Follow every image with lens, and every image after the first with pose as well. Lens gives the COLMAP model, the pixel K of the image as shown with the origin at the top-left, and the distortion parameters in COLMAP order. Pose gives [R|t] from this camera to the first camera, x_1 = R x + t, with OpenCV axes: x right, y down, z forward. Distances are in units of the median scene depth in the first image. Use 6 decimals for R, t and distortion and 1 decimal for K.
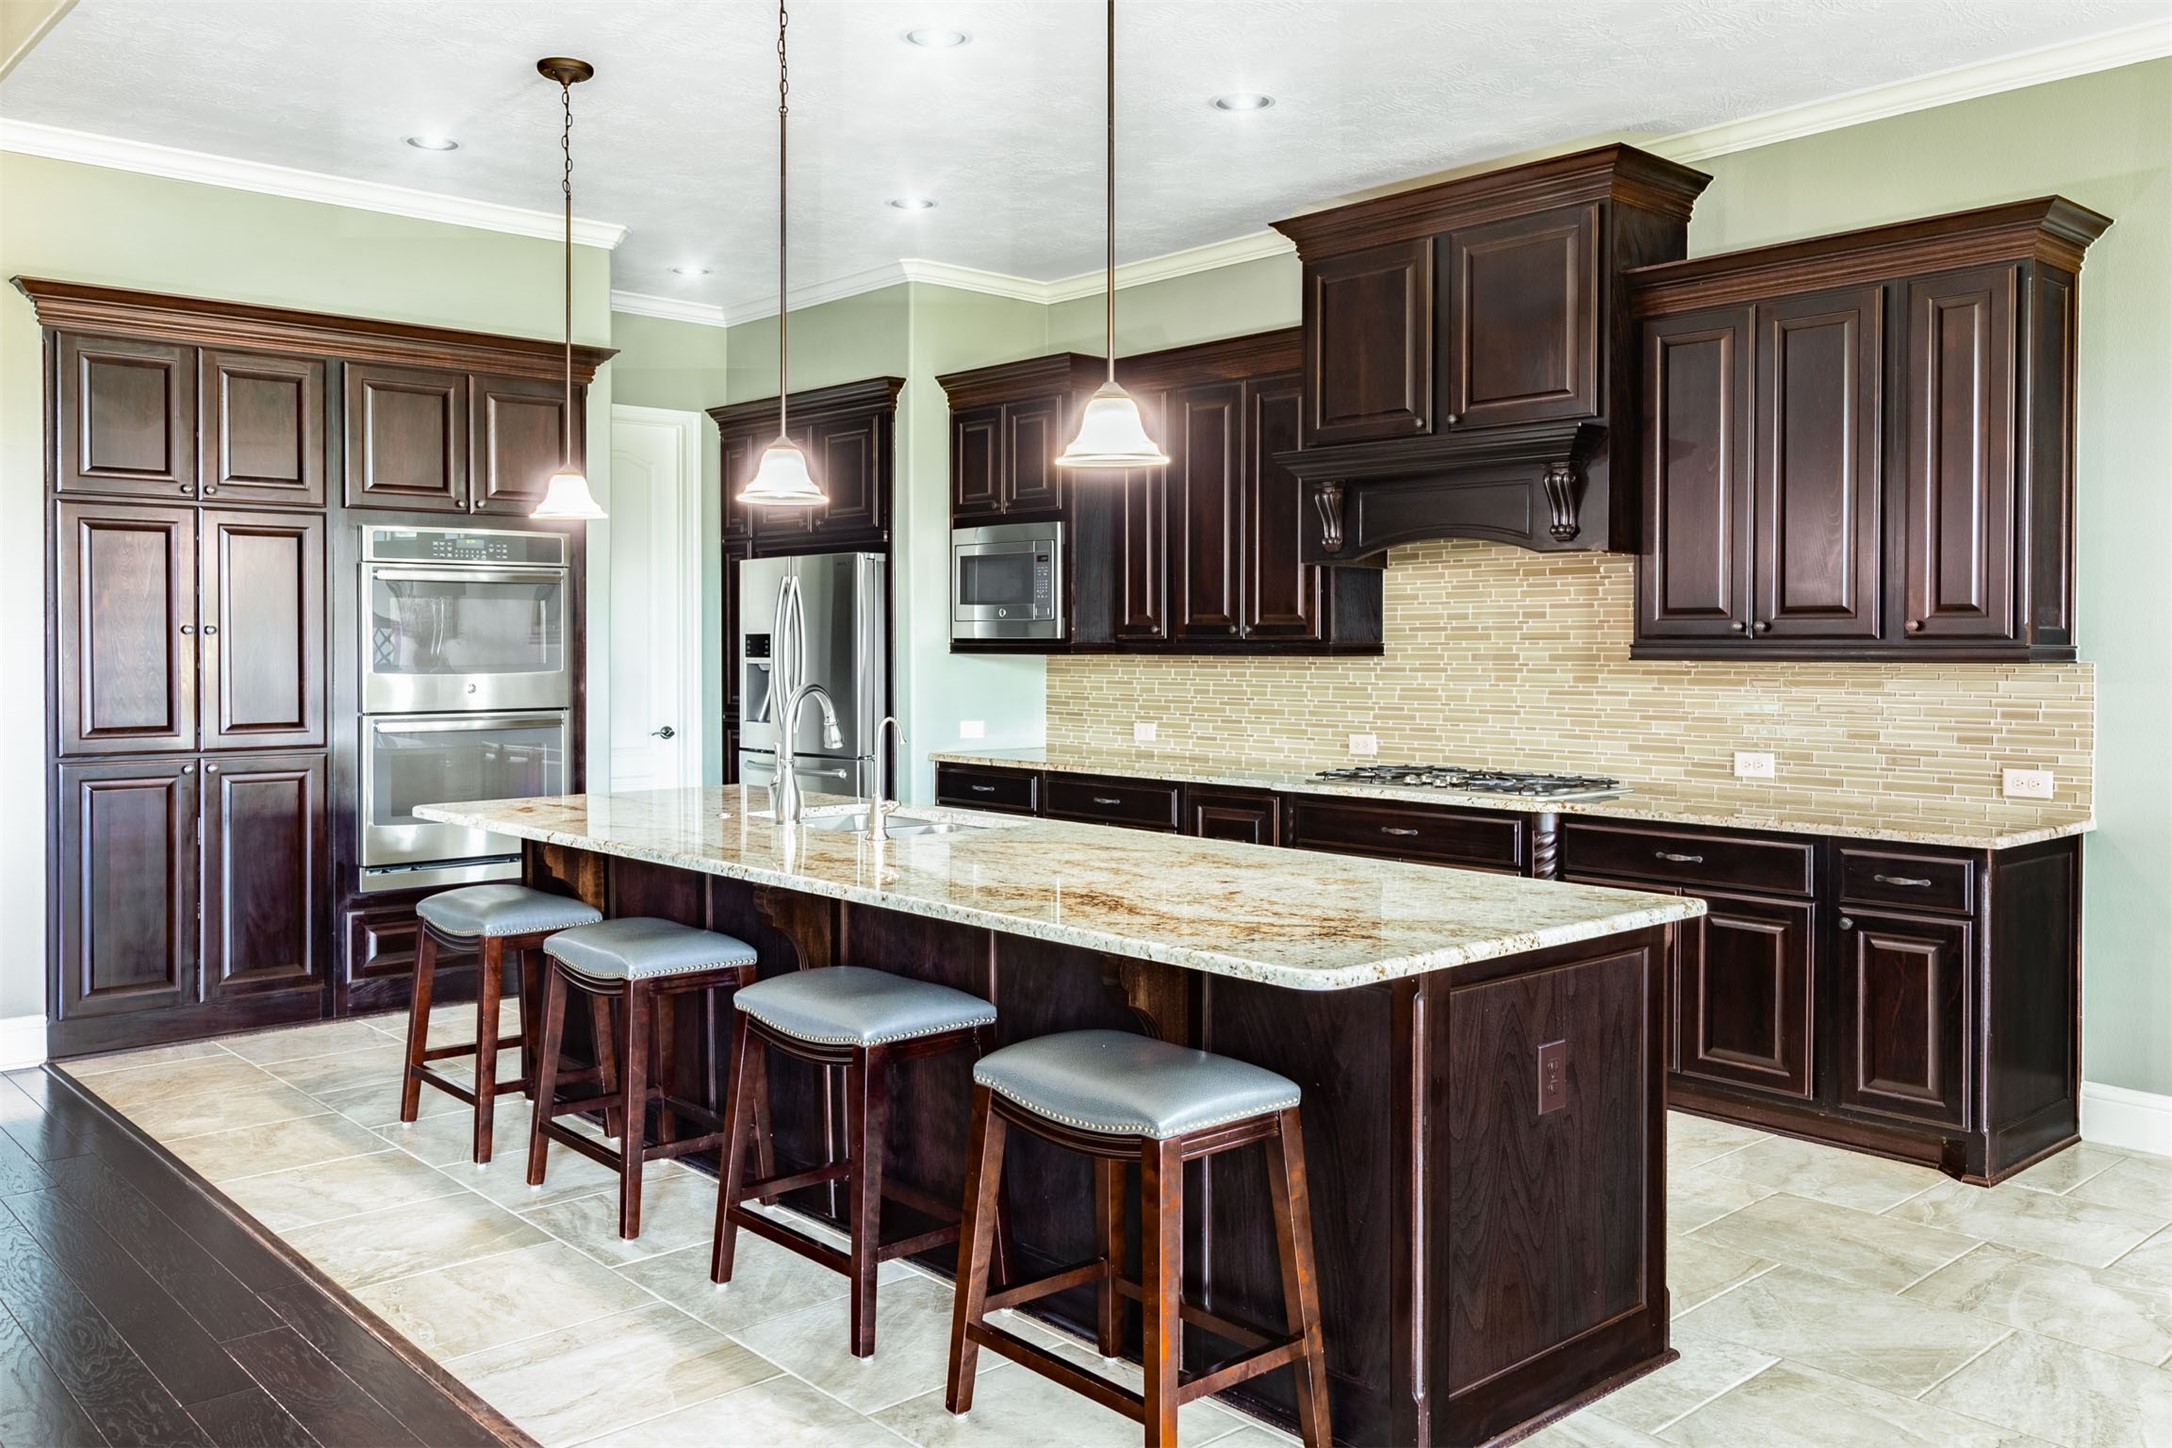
lens RADIAL K [[1754.8, 0, 1085.4], [0, 1754.8, 675.0], [0, 0, 1]] dist [-0.004422, -0.006733]
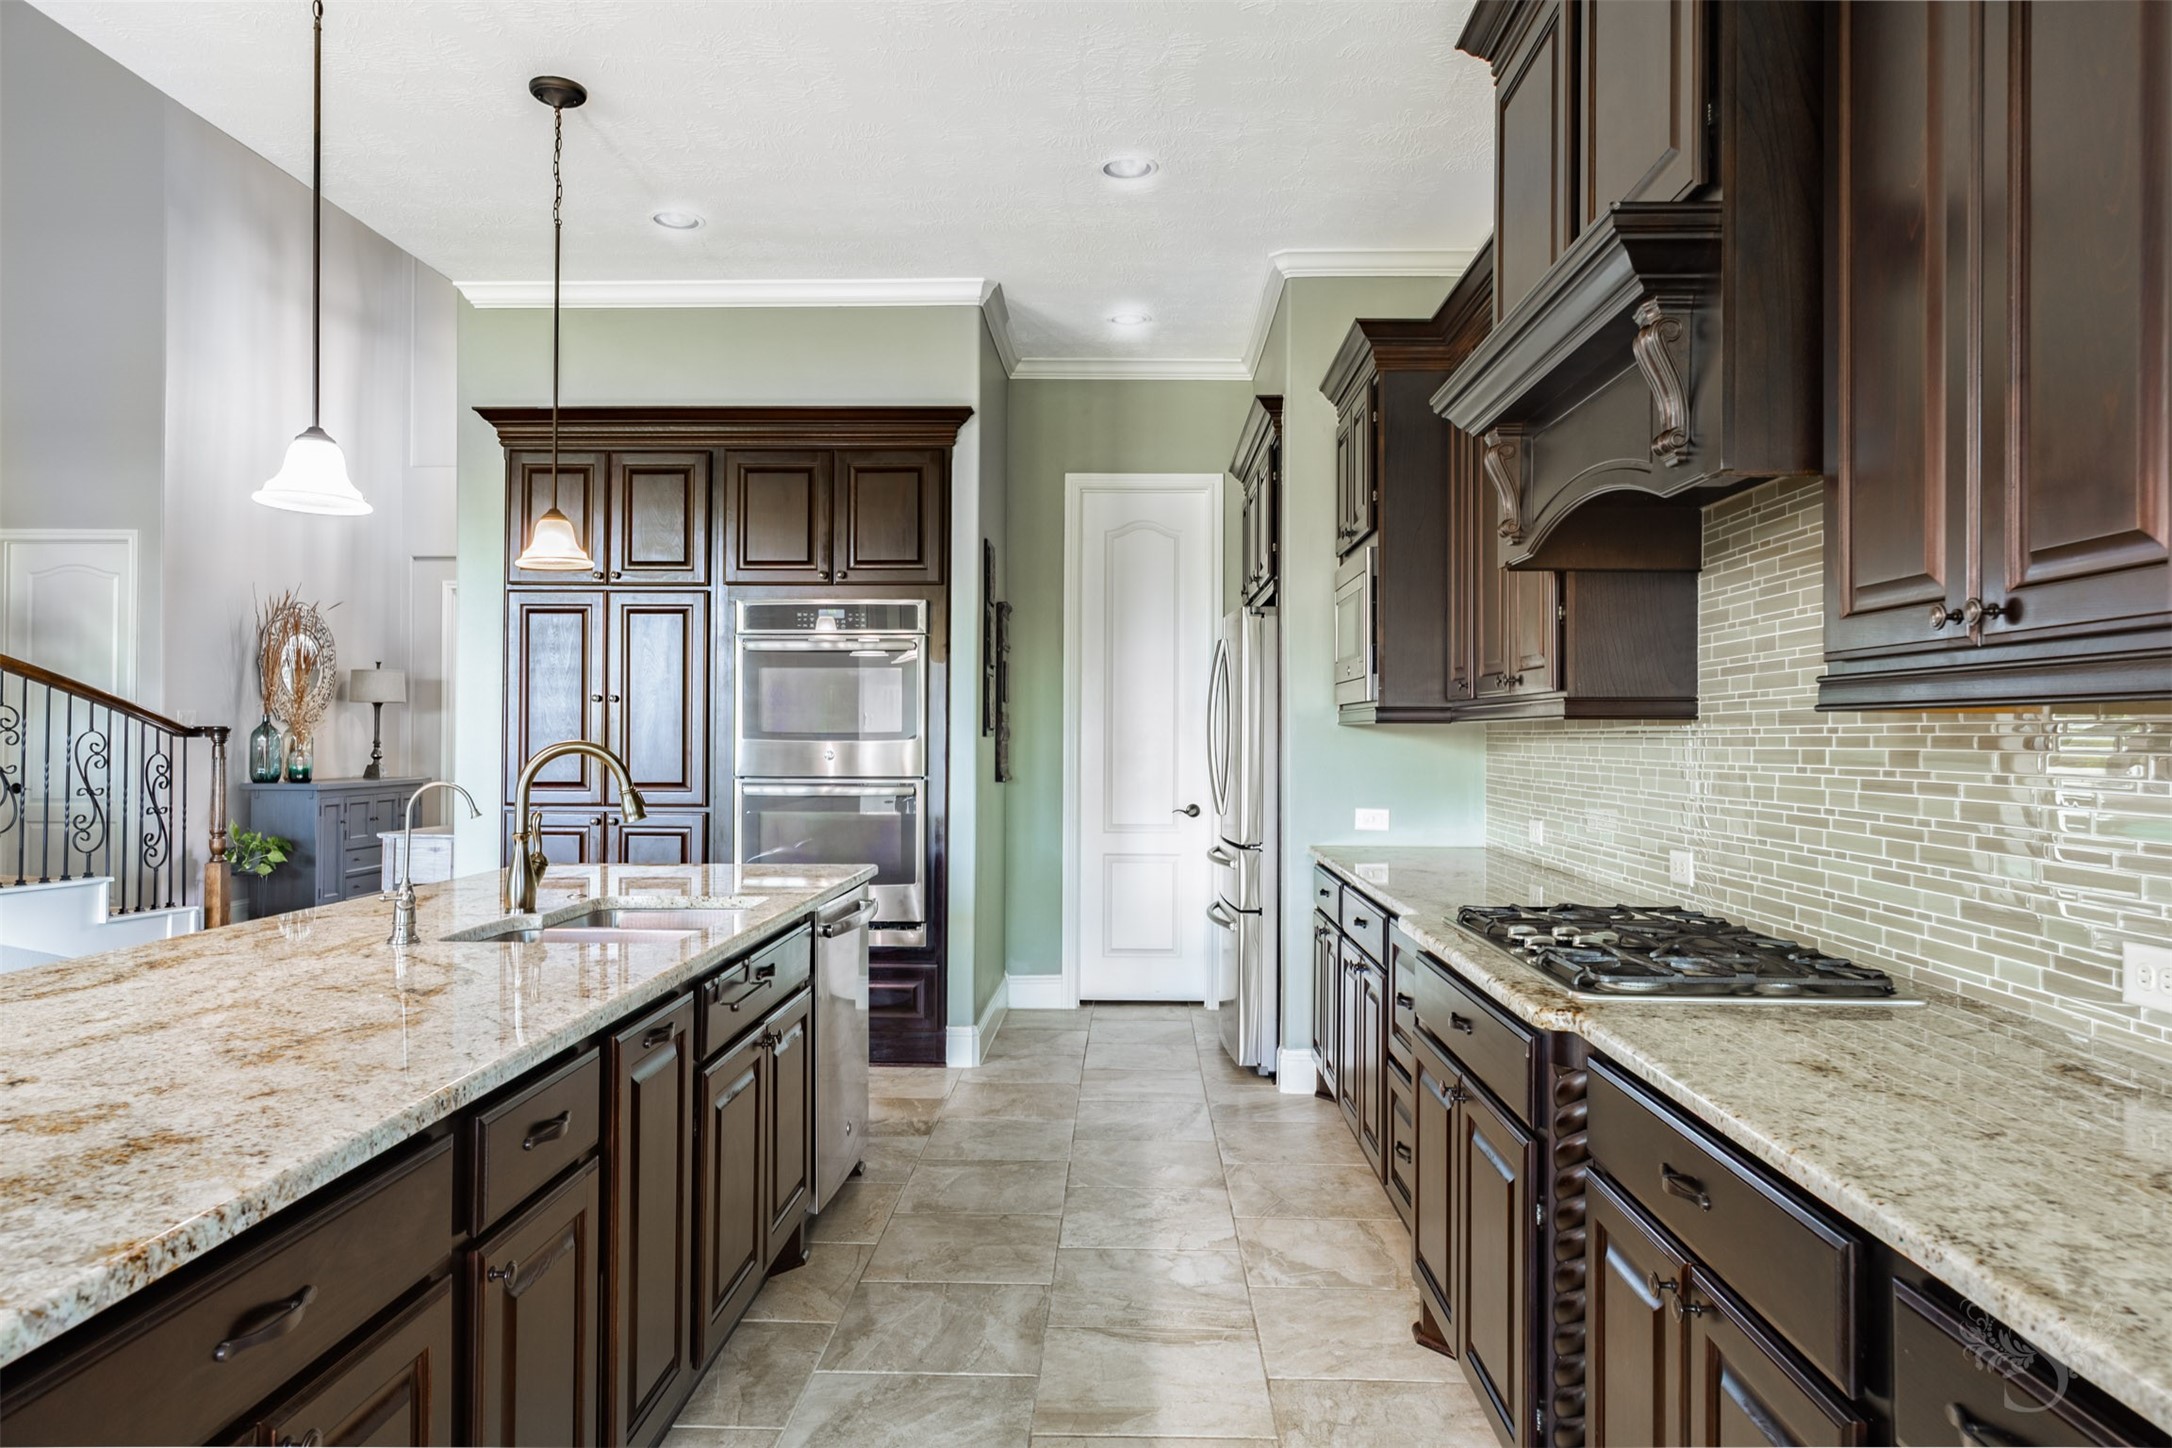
lens RADIAL K [[1473.4, 0, 1086.0], [0, 1473.4, 724.0], [0, 0, 1]] dist [0.002491, 0.000281]
pose [[0.724707, -0.001052, -0.689056, 0.368004], [-0.018944, 0.999590, -0.021451, 0.005369], [0.688797, 0.028600, 0.724390, 0.508116]]
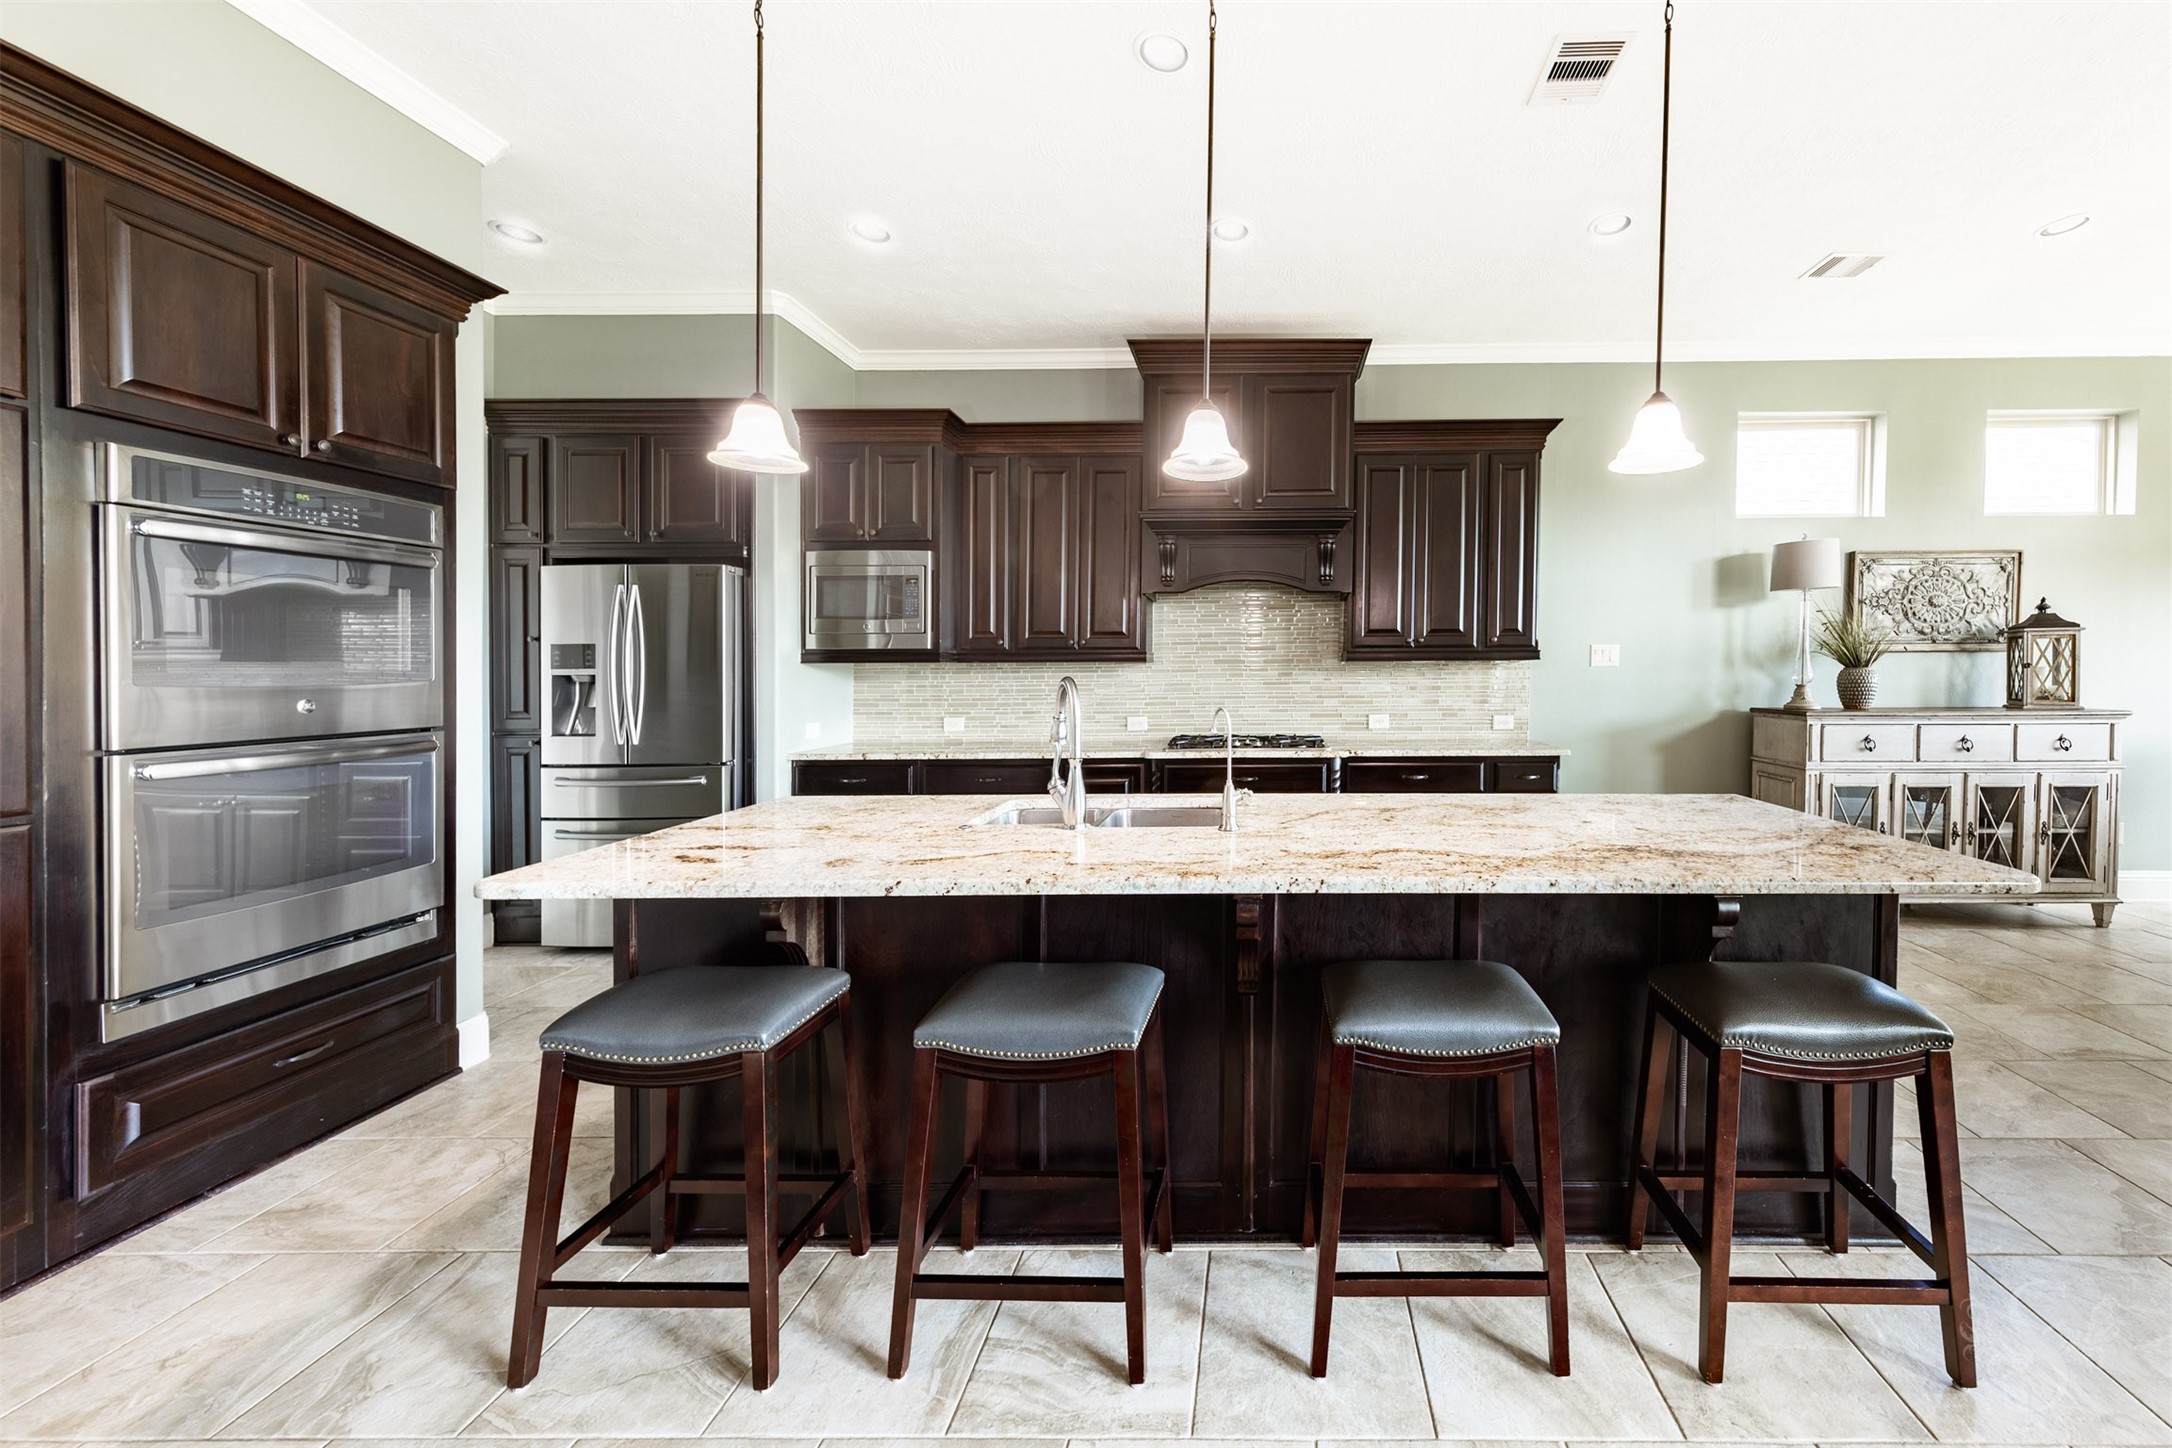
lens RADIAL K [[896.8, 0, 1086.6], [0, 896.8, 693.9], [0, 0, 1]] dist [0.002323, -0.000003]
pose [[0.683636, -0.023845, 0.729433, -0.418230], [0.025970, 0.999628, 0.008338, 0.008275], [-0.729361, 0.013243, 0.684001, 0.550304]]
